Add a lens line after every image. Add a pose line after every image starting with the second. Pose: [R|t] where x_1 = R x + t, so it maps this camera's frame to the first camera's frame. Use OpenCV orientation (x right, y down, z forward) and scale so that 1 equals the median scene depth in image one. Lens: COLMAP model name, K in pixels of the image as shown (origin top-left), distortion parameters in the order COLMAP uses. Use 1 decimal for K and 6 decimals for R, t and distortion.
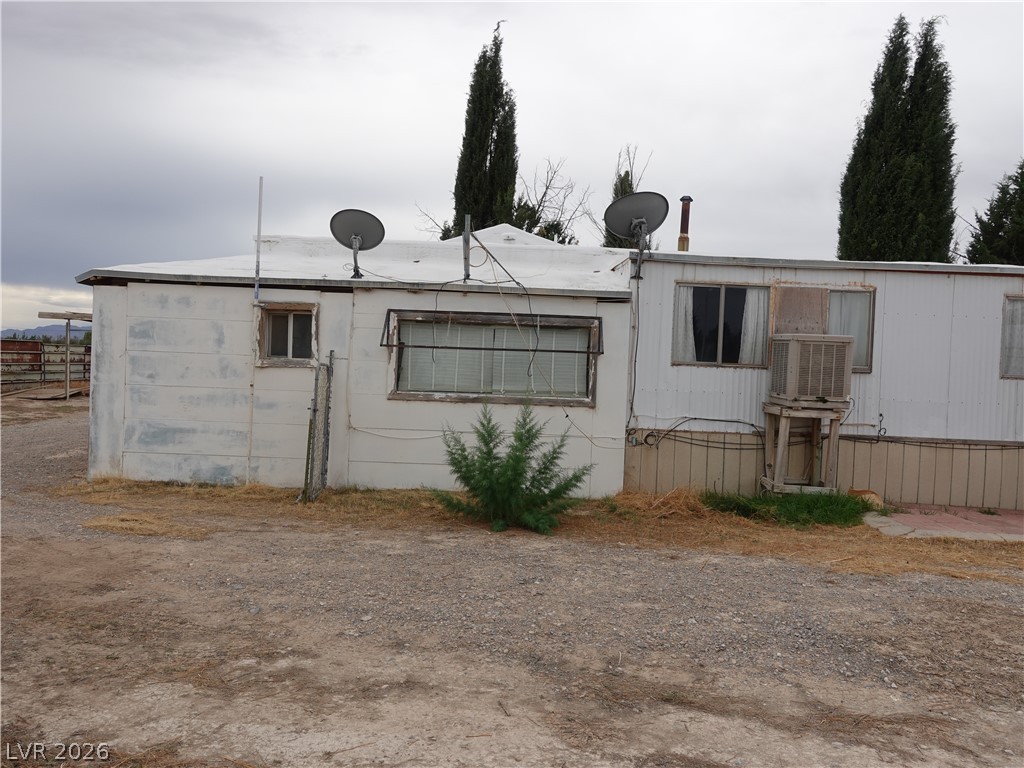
lens RADIAL K [[806.4, 0, 512.0], [0, 806.4, 384.0], [0, 0, 1]] dist [0.005894, 0.003249]
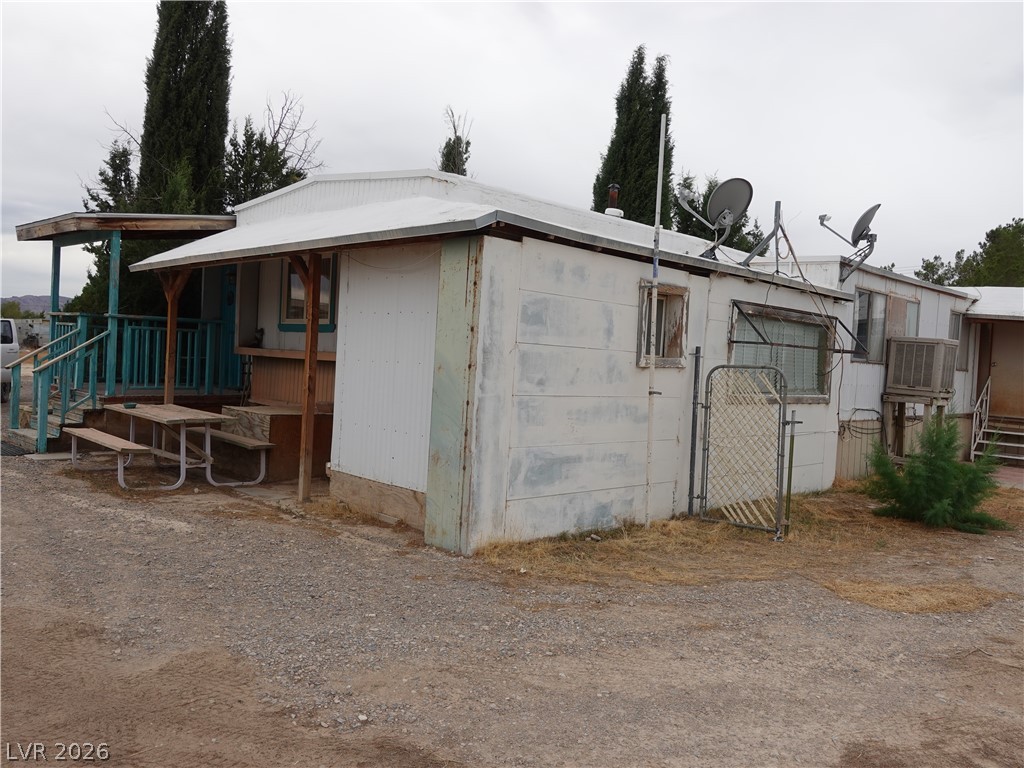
lens RADIAL K [[806.4, 0, 512.0], [0, 806.4, 384.0], [0, 0, 1]] dist [0.005894, 0.003249]
pose [[0.717037, -0.021360, 0.696708, -0.924643], [-0.013328, 0.998927, 0.044342, -0.037337], [-0.696908, -0.041081, 0.715983, 0.542830]]
